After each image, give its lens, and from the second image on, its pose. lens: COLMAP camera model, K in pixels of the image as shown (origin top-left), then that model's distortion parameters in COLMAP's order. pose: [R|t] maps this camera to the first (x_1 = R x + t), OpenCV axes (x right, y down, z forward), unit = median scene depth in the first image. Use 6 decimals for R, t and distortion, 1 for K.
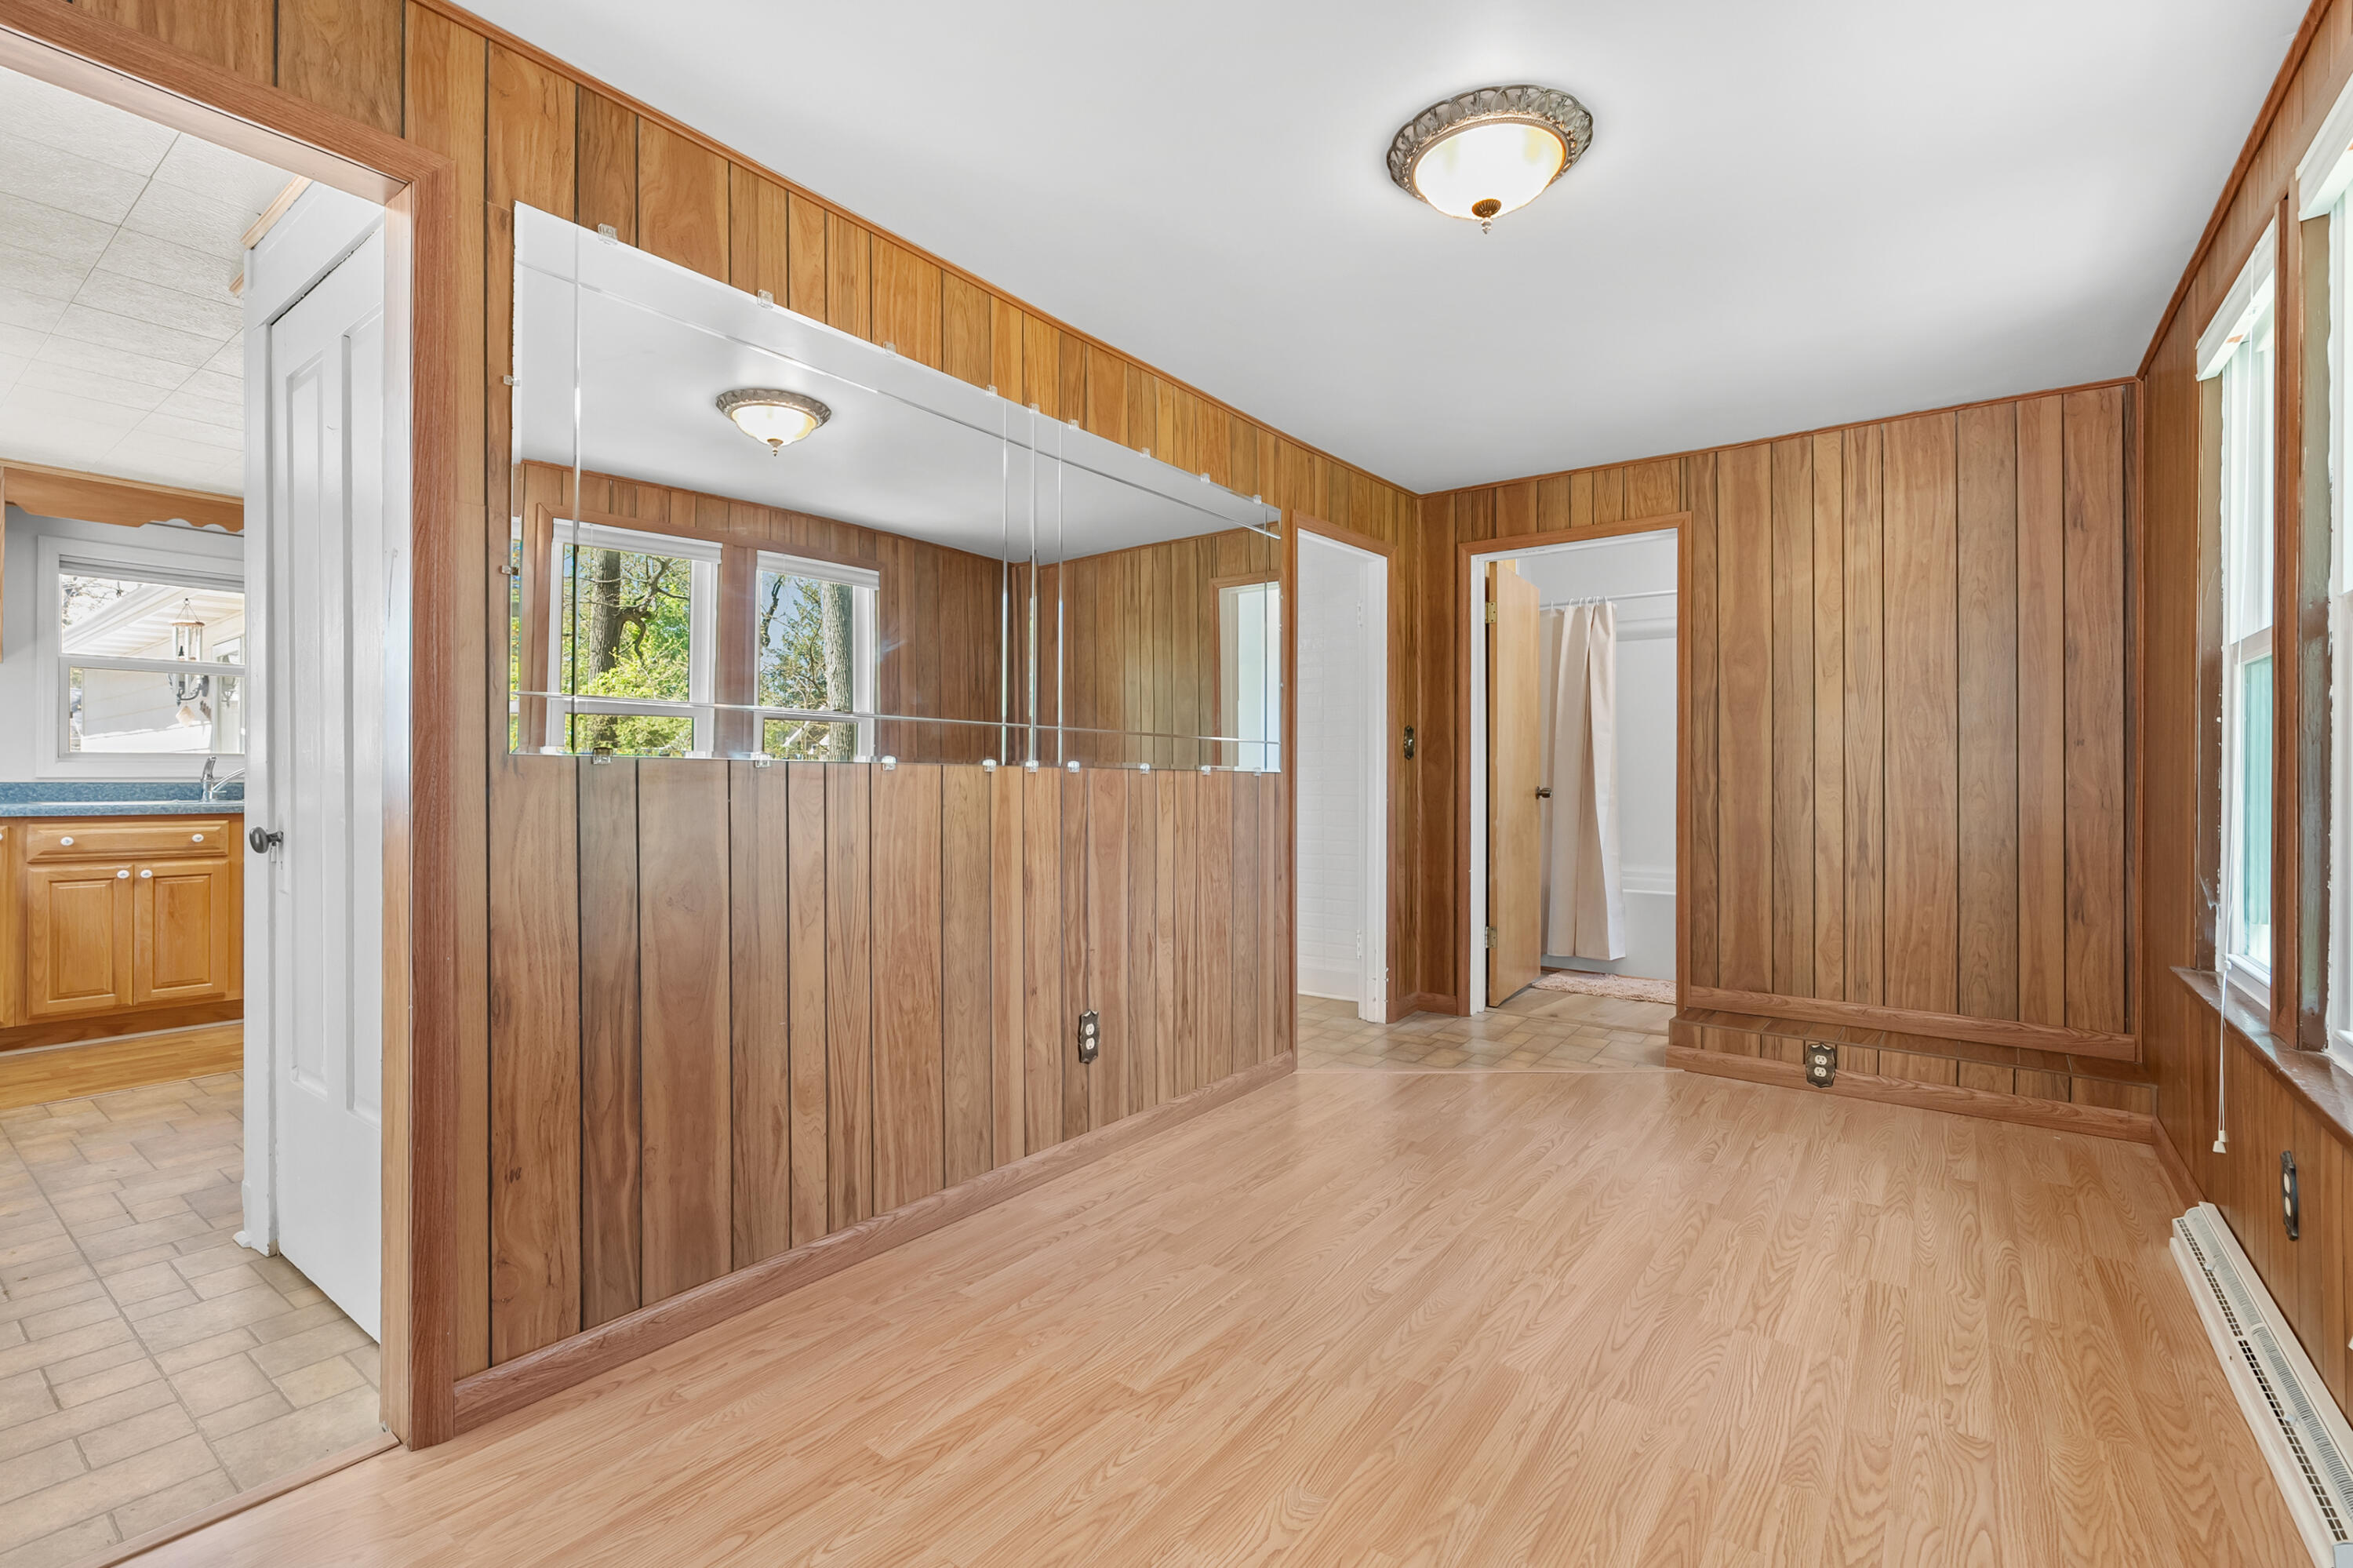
lens RADIAL K [[1061.6, 0, 1176.3], [0, 1061.6, 777.0], [0, 0, 1]] dist [-0.002021, -0.000202]
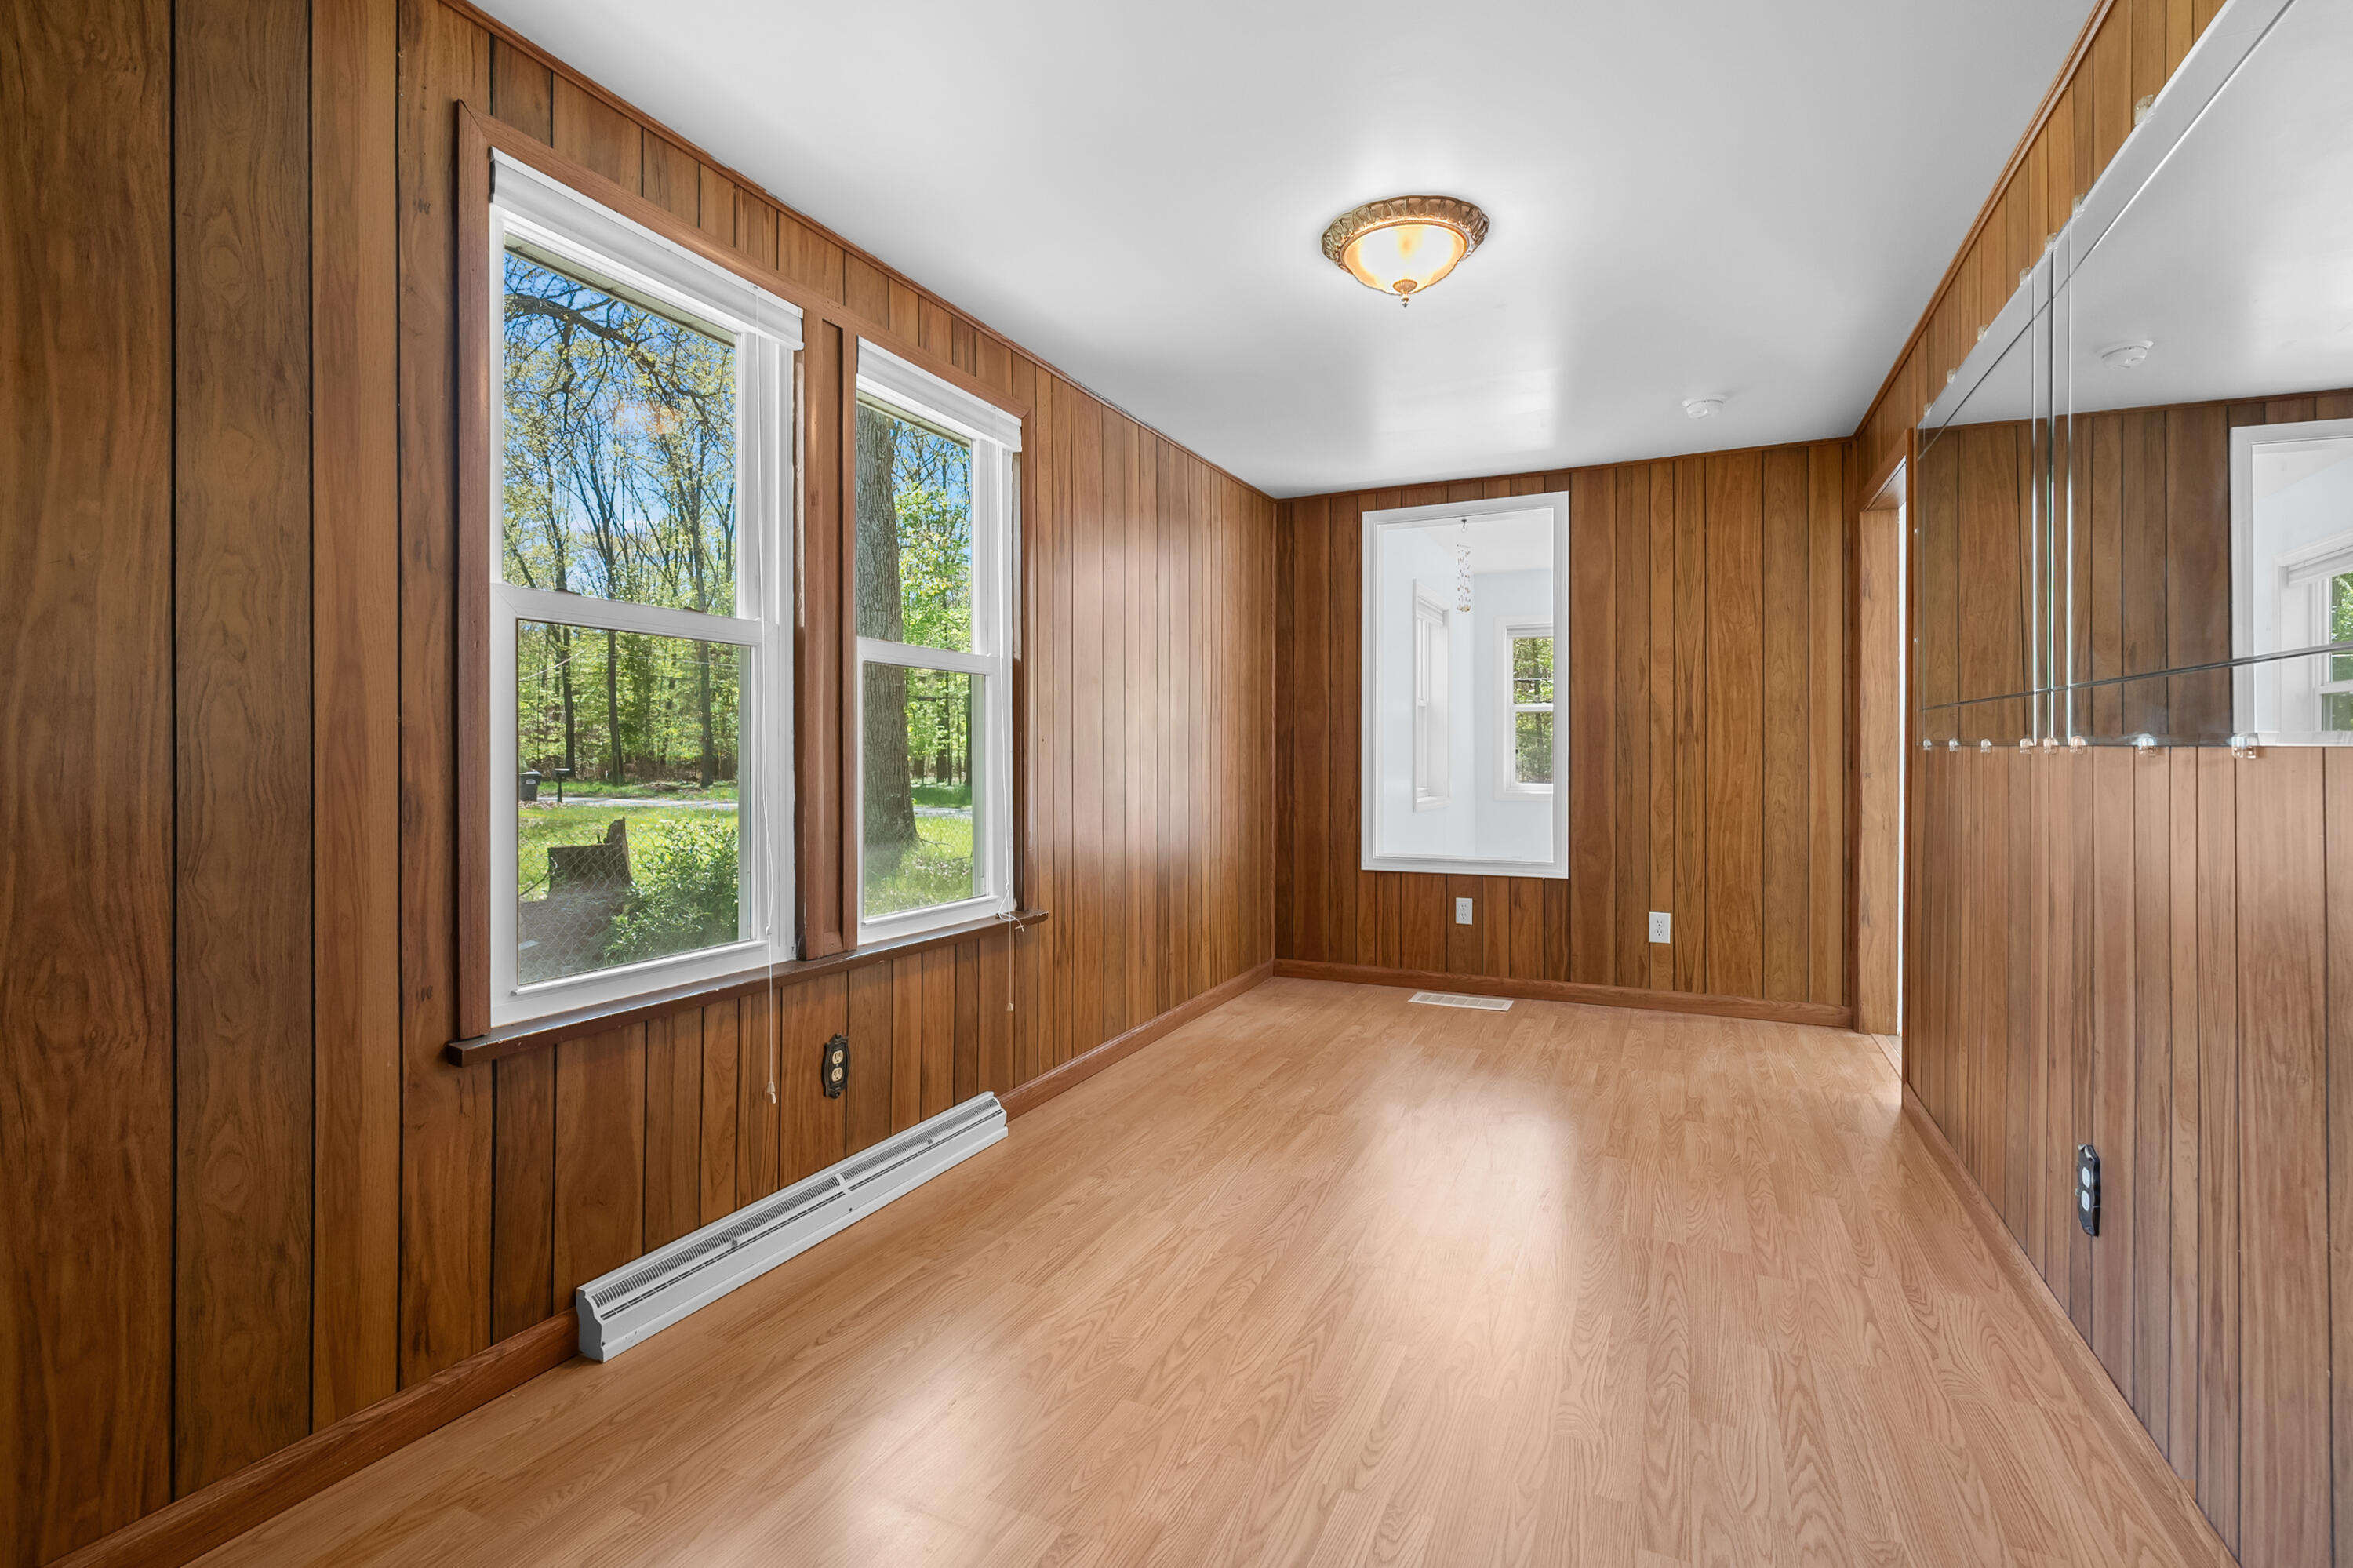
lens RADIAL K [[1061.6, 0, 1176.3], [0, 1061.6, 766.4], [0, 0, 1]] dist [-0.002021, -0.000202]
pose [[-0.981582, -0.001073, -0.191040, 0.728454], [-0.002805, 0.999957, 0.008797, -0.001928], [0.191022, 0.009171, -0.981543, 1.991842]]
